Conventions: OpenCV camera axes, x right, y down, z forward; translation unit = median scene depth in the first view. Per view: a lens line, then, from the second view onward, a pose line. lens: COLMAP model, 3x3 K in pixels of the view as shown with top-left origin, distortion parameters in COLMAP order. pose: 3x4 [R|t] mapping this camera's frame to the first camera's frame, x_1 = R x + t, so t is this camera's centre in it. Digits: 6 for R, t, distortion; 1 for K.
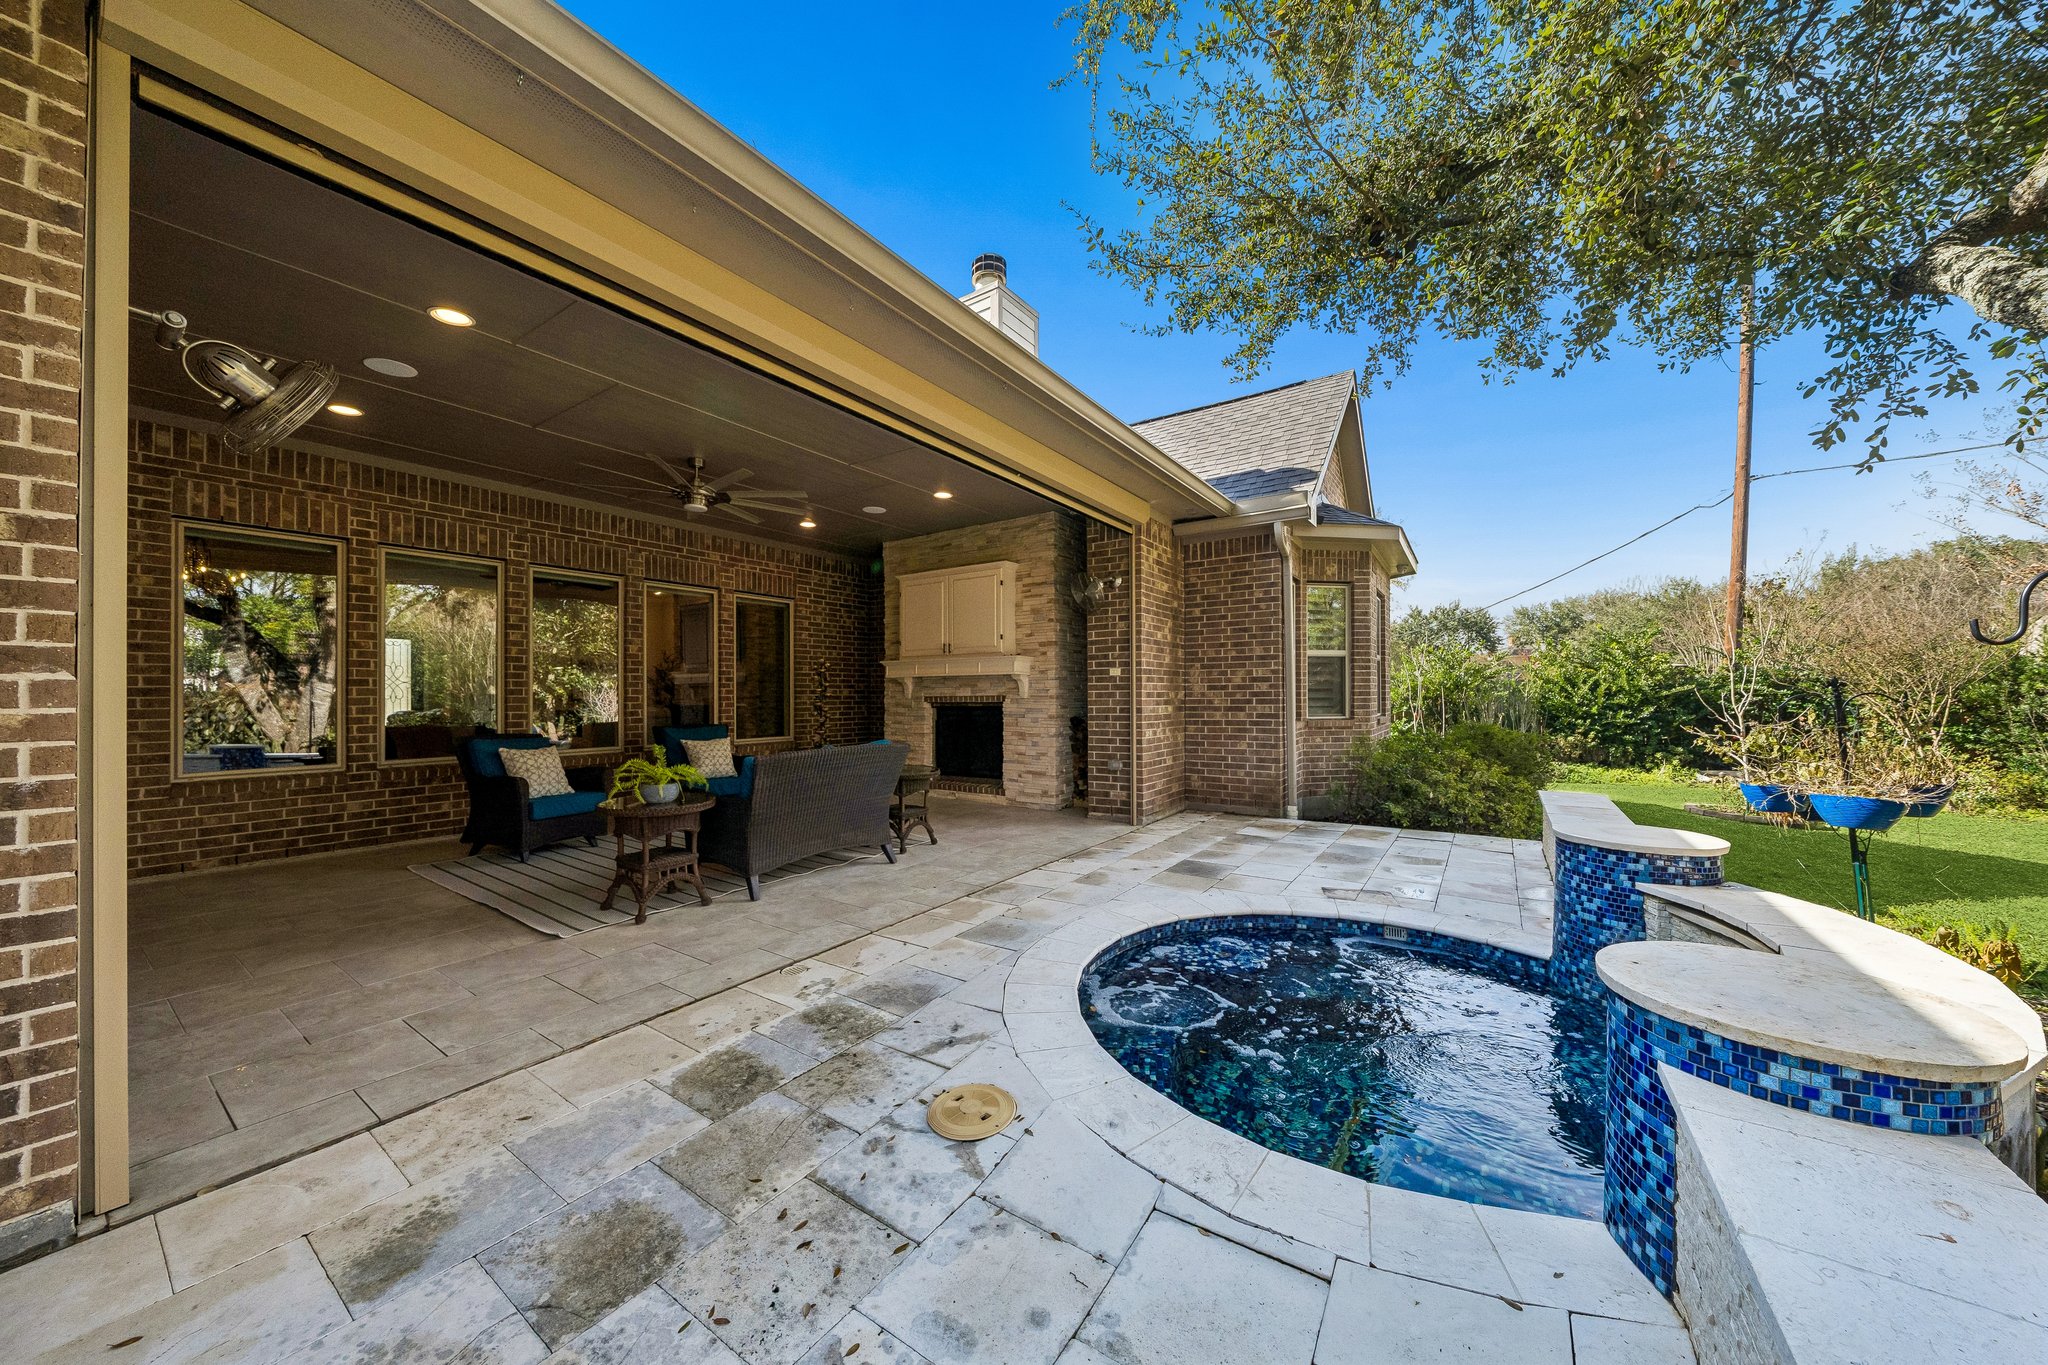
lens RADIAL K [[691.9, 0, 1025.7], [0, 691.9, 690.9], [0, 0, 1]] dist [-0.017215, 0.000017]
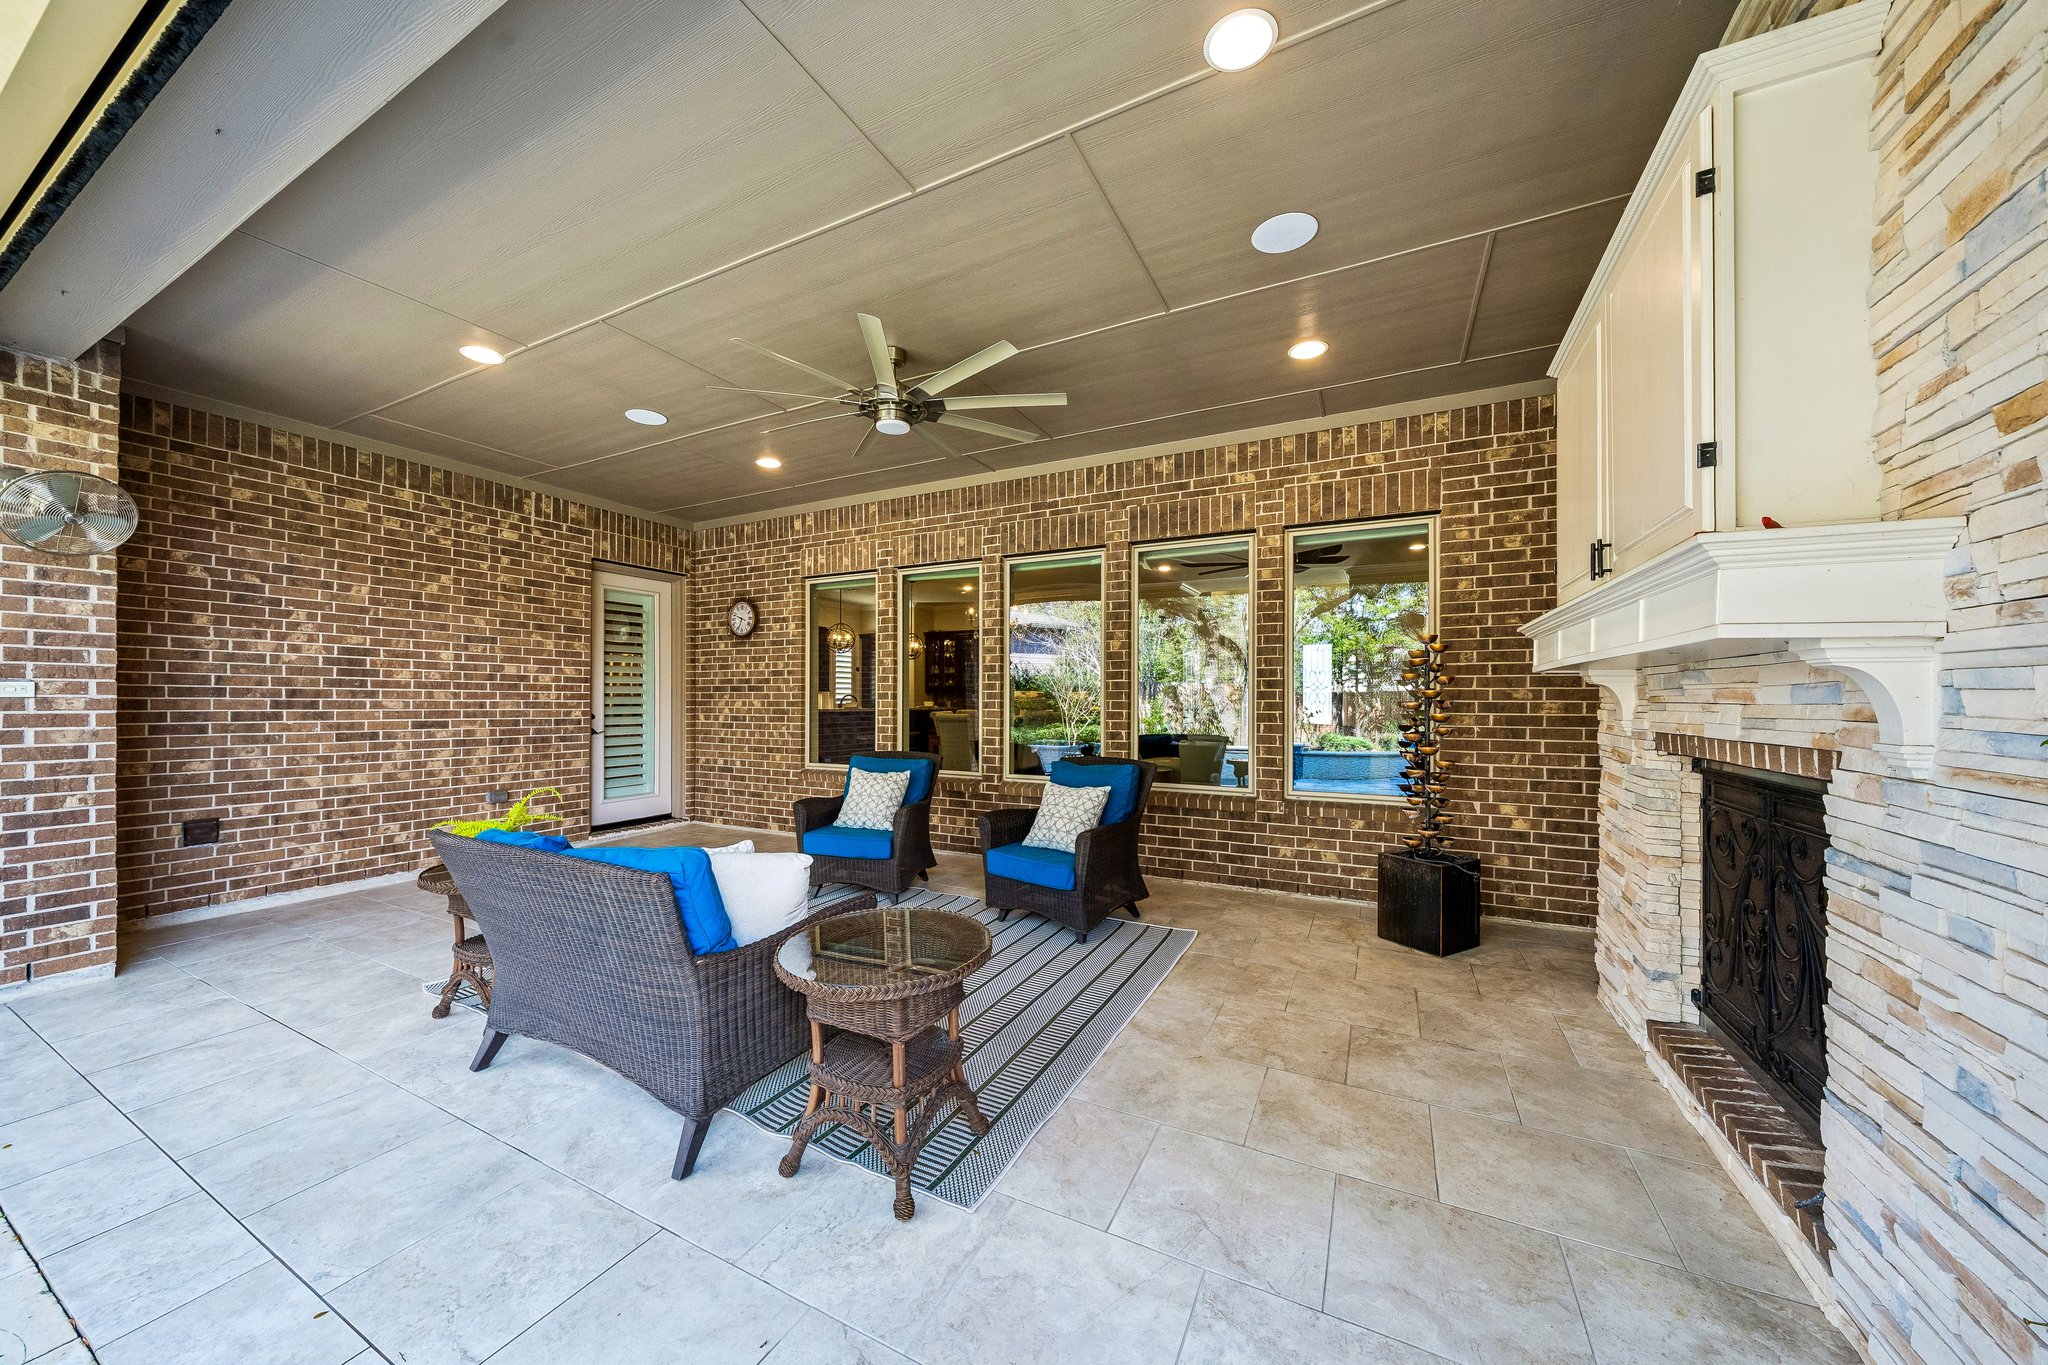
lens RADIAL K [[711.0, 0, 1002.3], [0, 711.0, 694.7], [0, 0, 1]] dist [-0.000051, -0.000016]
pose [[0.091787, 0.001073, -0.995778, 0.171345], [0.004749, 0.999988, 0.001515, -0.013010], [0.995767, -0.004868, 0.091781, 0.905722]]
